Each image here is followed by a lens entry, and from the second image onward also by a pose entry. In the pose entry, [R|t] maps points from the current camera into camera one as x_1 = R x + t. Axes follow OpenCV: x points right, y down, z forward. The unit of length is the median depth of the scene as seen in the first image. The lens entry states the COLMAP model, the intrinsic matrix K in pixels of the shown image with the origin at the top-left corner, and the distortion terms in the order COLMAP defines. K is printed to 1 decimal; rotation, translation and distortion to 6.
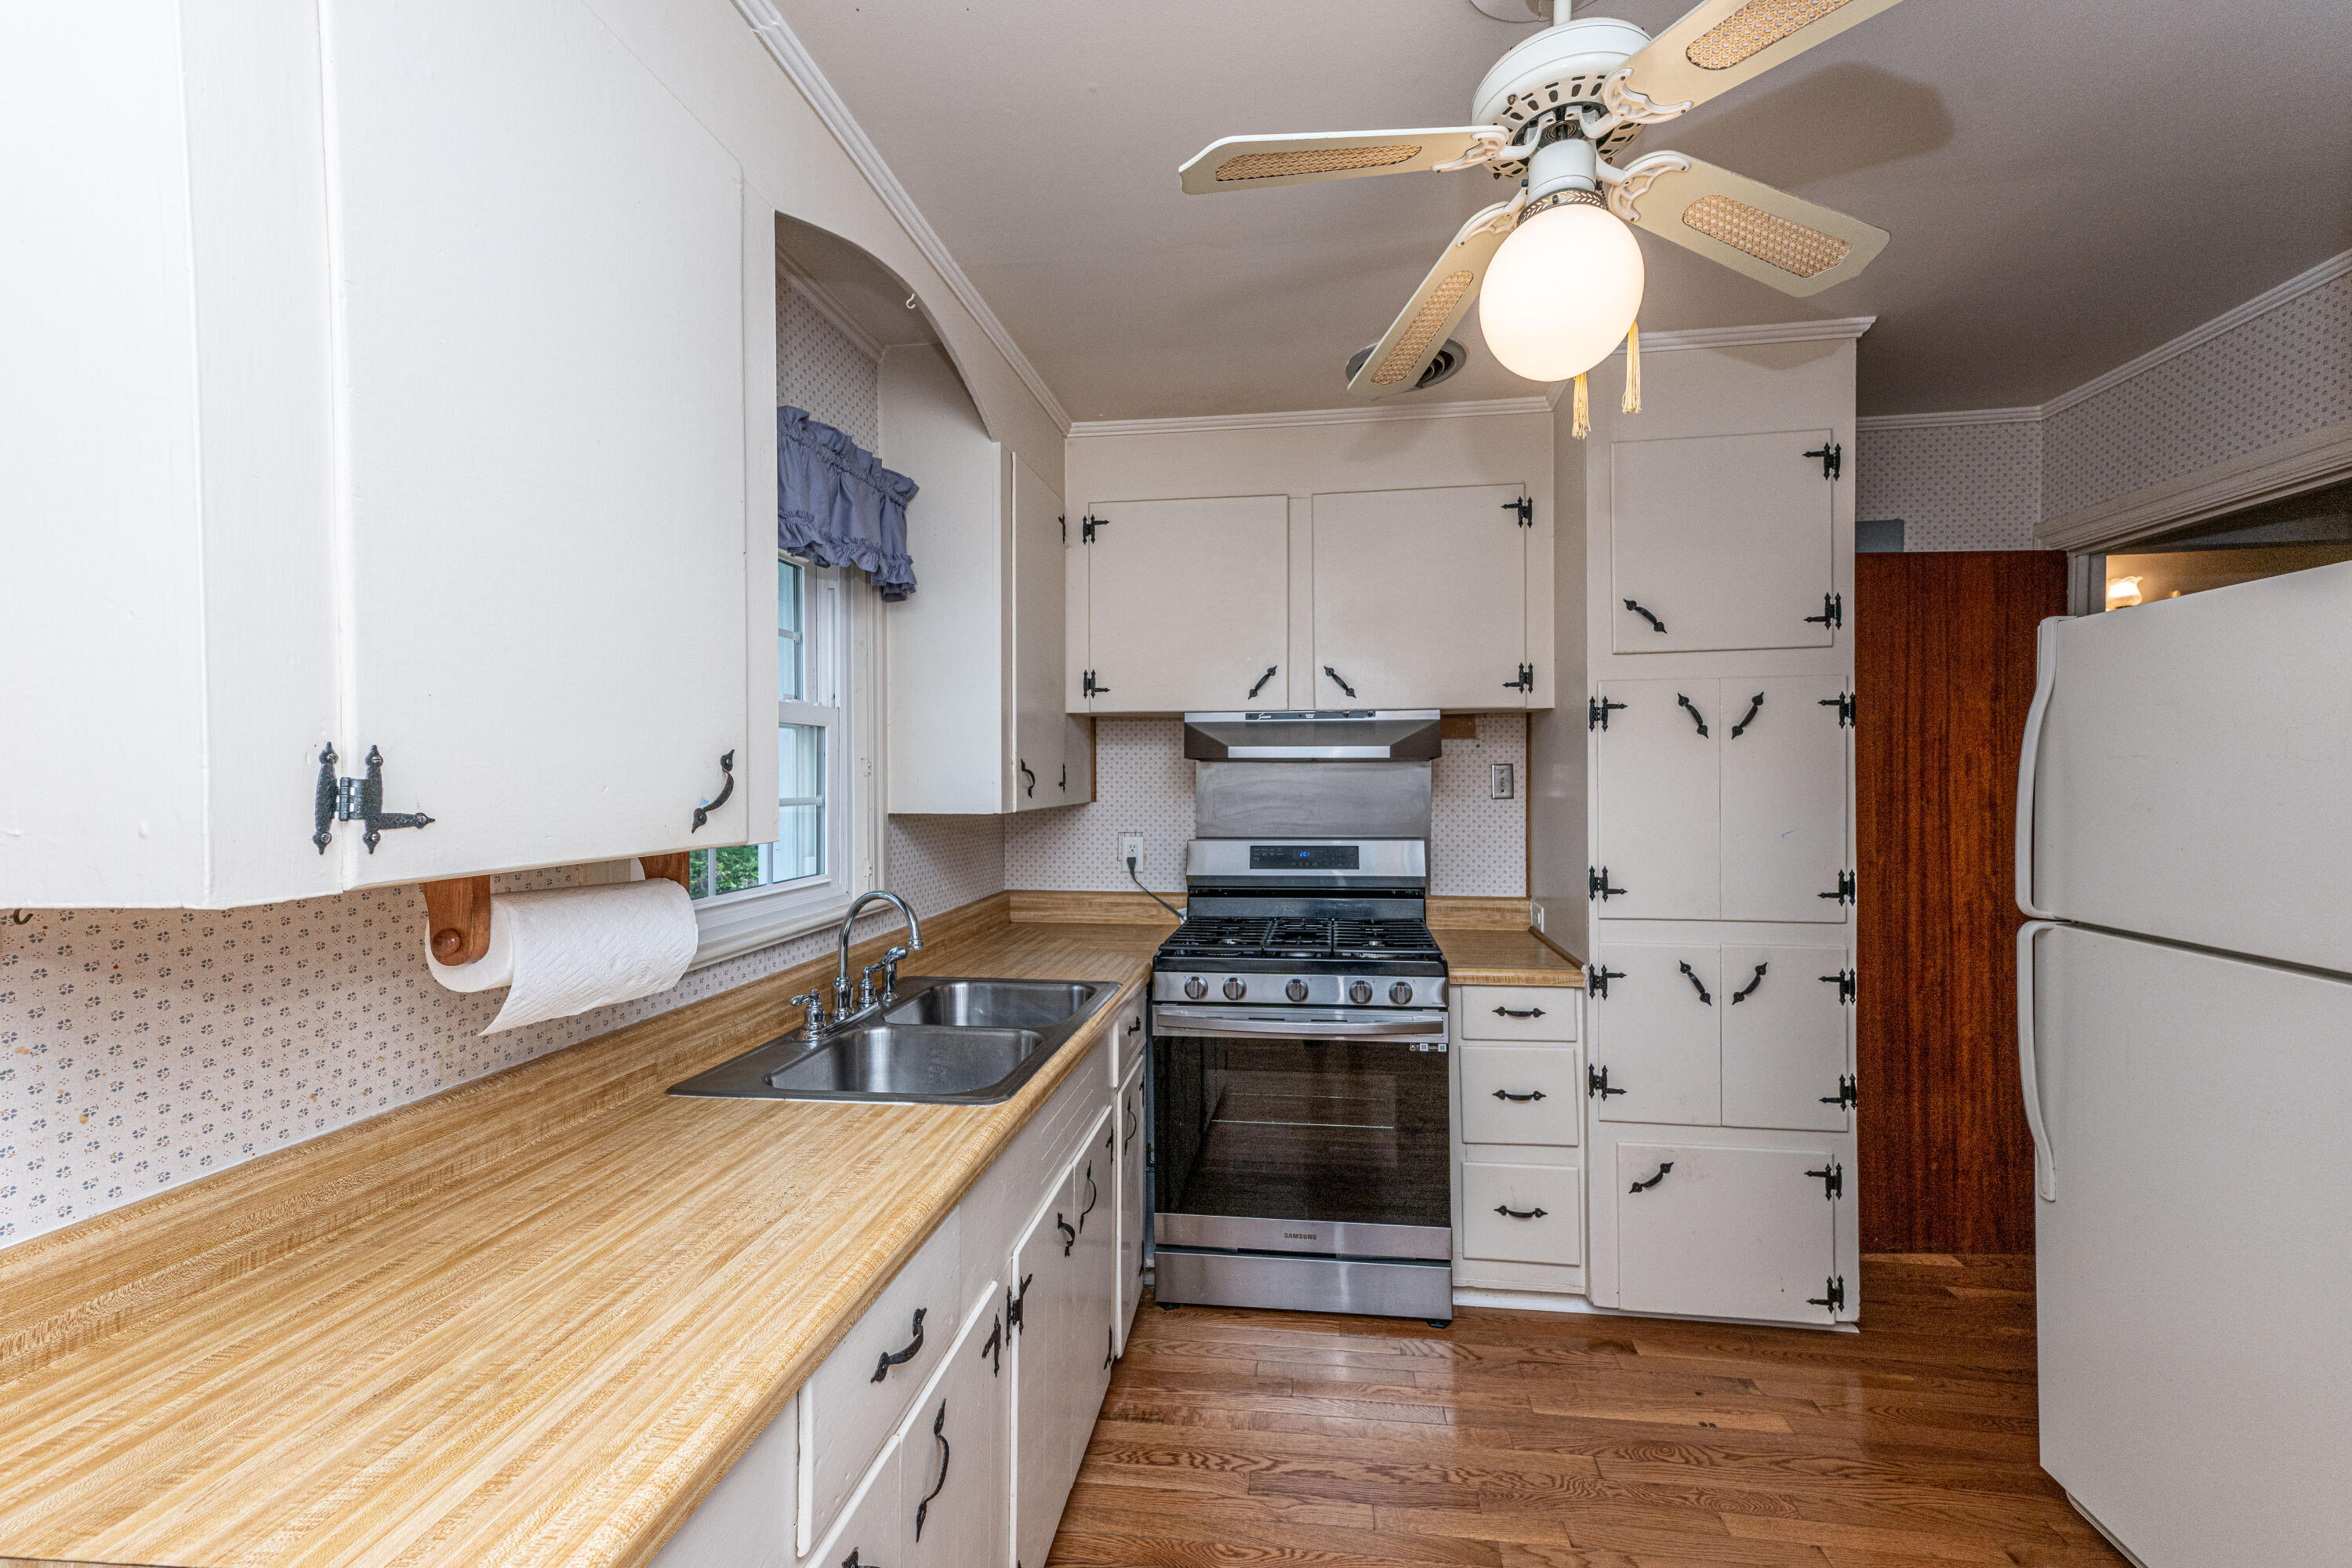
lens RADIAL K [[925.7, 0, 1185.0], [0, 925.7, 786.6], [0, 0, 1]] dist [0.029790, -0.000363]
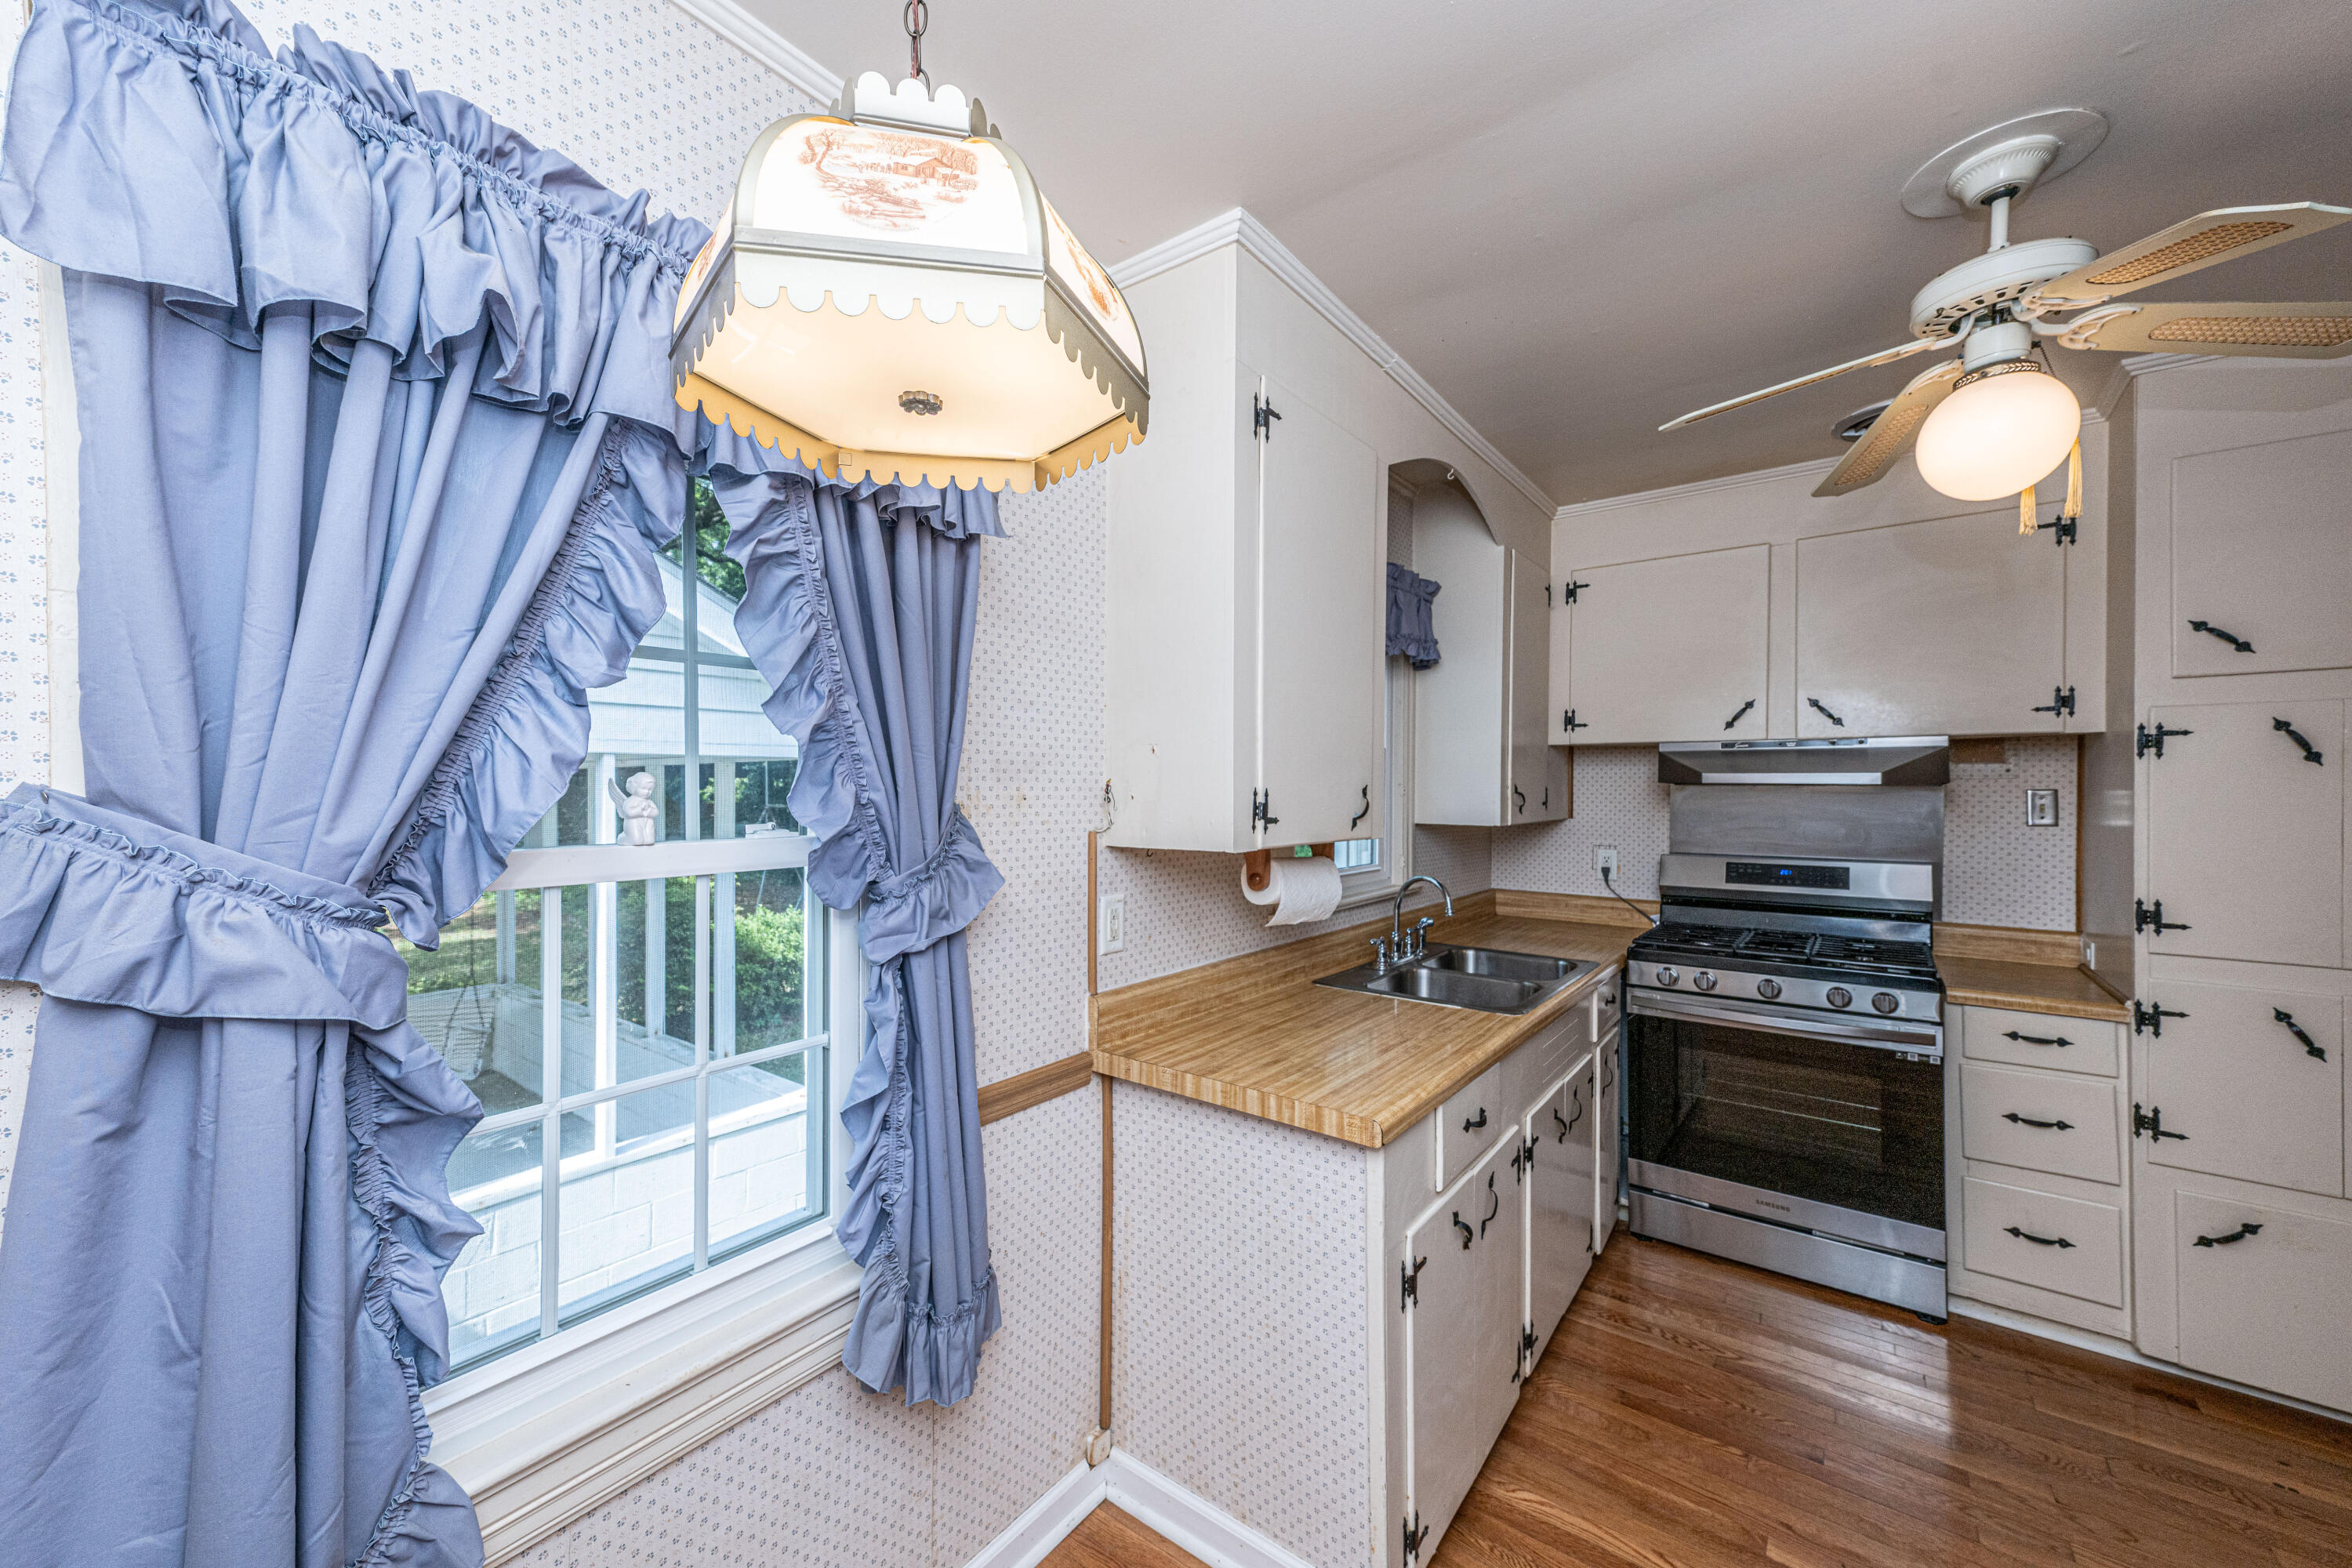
lens RADIAL K [[925.7, 0, 1185.0], [0, 925.7, 786.6], [0, 0, 1]] dist [0.029790, -0.000363]
pose [[0.890458, 0.009343, -0.454969, 0.003367], [-0.015004, 0.999848, -0.008834, -0.007410], [0.454818, 0.014692, 0.890463, -0.349539]]
